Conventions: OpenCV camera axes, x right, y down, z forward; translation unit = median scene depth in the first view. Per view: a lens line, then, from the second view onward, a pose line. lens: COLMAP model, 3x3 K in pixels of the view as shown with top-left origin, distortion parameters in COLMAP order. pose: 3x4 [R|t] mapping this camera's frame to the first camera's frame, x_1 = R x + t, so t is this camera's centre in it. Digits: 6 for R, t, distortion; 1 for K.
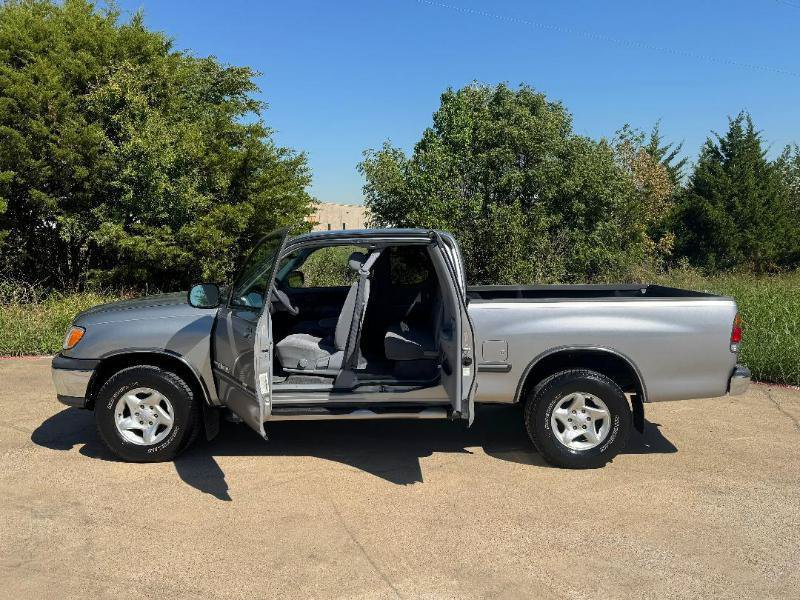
lens RADIAL K [[663.5, 0, 397.4], [0, 663.5, 300.8], [0, 0, 1]] dist [0.082156, -0.083433]
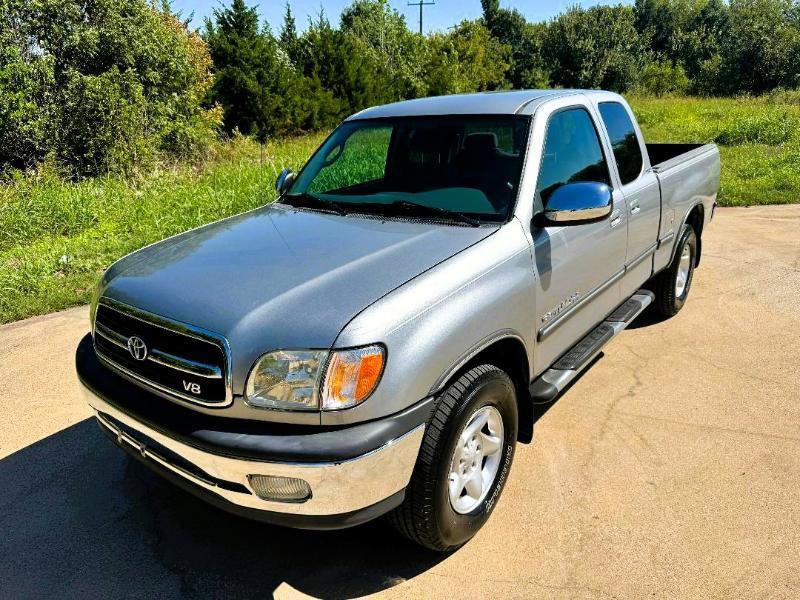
lens RADIAL K [[575.9, 0, 395.4], [0, 575.9, 301.8], [0, 0, 1]] dist [0.031452, -0.010724]
pose [[0.633721, -0.277705, 0.721996, -0.186934], [0.110216, 0.956232, 0.271060, -0.021982], [-0.765670, -0.092201, 0.636591, 0.197160]]
